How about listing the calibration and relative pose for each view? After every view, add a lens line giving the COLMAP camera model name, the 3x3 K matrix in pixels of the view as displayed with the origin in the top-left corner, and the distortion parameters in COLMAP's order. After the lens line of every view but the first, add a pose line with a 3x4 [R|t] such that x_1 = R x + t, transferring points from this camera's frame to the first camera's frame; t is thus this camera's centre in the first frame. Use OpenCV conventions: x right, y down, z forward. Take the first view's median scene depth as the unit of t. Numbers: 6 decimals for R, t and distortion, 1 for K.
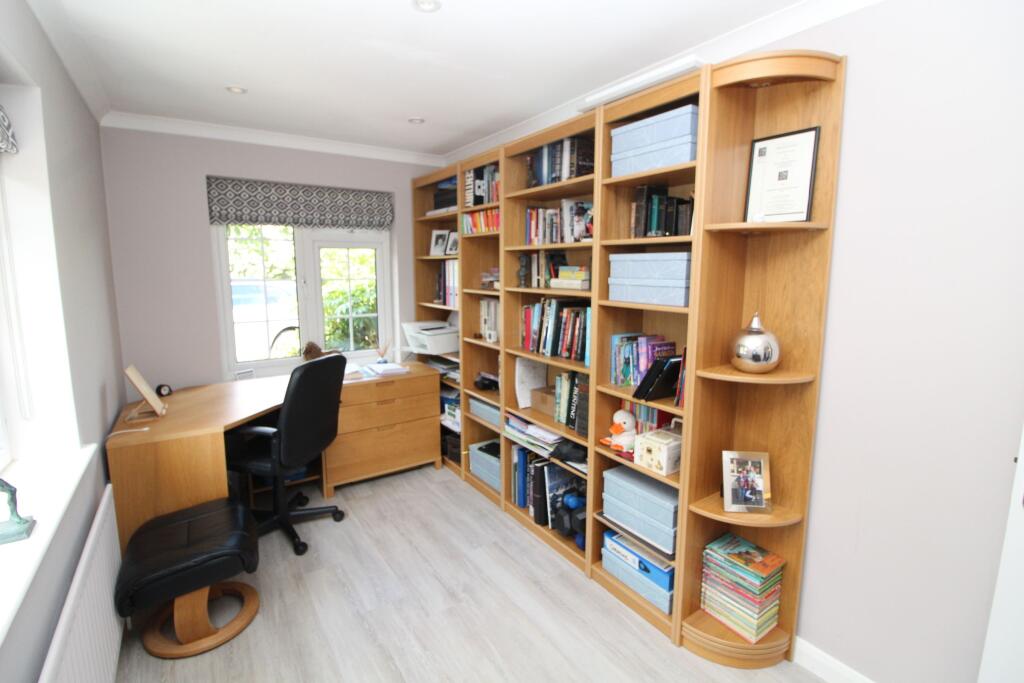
lens RADIAL K [[479.1, 0, 513.2], [0, 479.1, 335.0], [0, 0, 1]] dist [-0.000725, -0.005244]
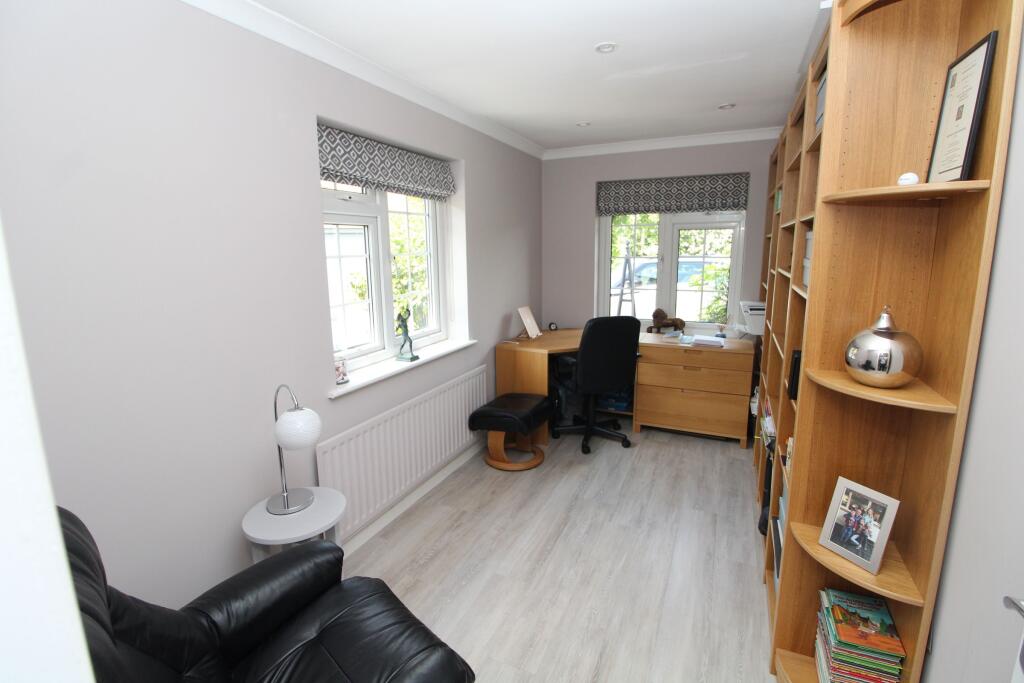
lens RADIAL K [[479.1, 0, 513.5], [0, 479.1, 338.6], [0, 0, 1]] dist [-0.000725, -0.005244]
pose [[0.513859, 0.156873, -0.843409, 0.523635], [-0.112858, 0.986956, 0.114813, -0.011142], [0.850419, 0.036188, 0.524861, 0.066213]]
